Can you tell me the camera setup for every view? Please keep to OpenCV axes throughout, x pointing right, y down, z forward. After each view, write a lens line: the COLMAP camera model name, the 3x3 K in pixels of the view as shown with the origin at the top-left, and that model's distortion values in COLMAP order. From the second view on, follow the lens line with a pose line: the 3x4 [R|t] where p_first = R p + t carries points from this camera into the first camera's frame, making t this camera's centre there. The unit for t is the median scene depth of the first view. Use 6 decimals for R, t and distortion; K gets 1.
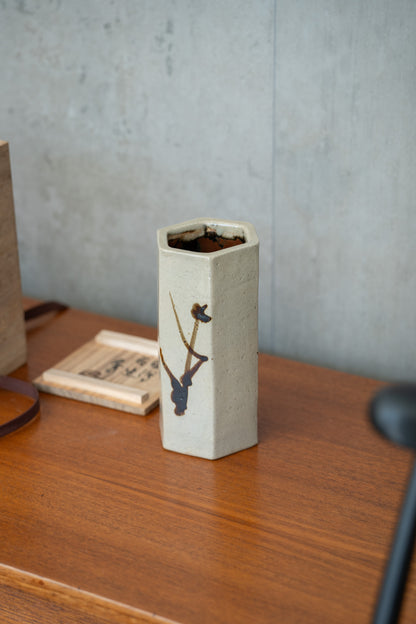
lens RADIAL K [[1547.5, 0, 181.1], [0, 1547.5, 351.2], [0, 0, 1]] dist [0.615156, 0.628300]
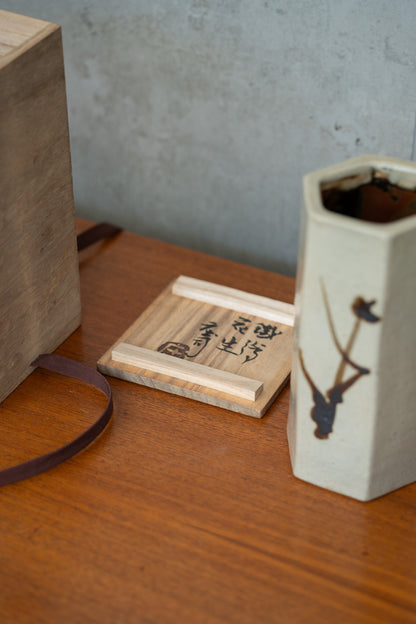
lens RADIAL K [[1509.0, 0, 225.9], [0, 1509.0, 338.9], [0, 0, 1]] dist [0.529680, 0.648195]
pose [[0.996332, -0.015894, 0.084087, -0.097219], [0.002365, 0.987339, 0.158605, -0.105670], [-0.085543, -0.157824, 0.983755, 0.311235]]
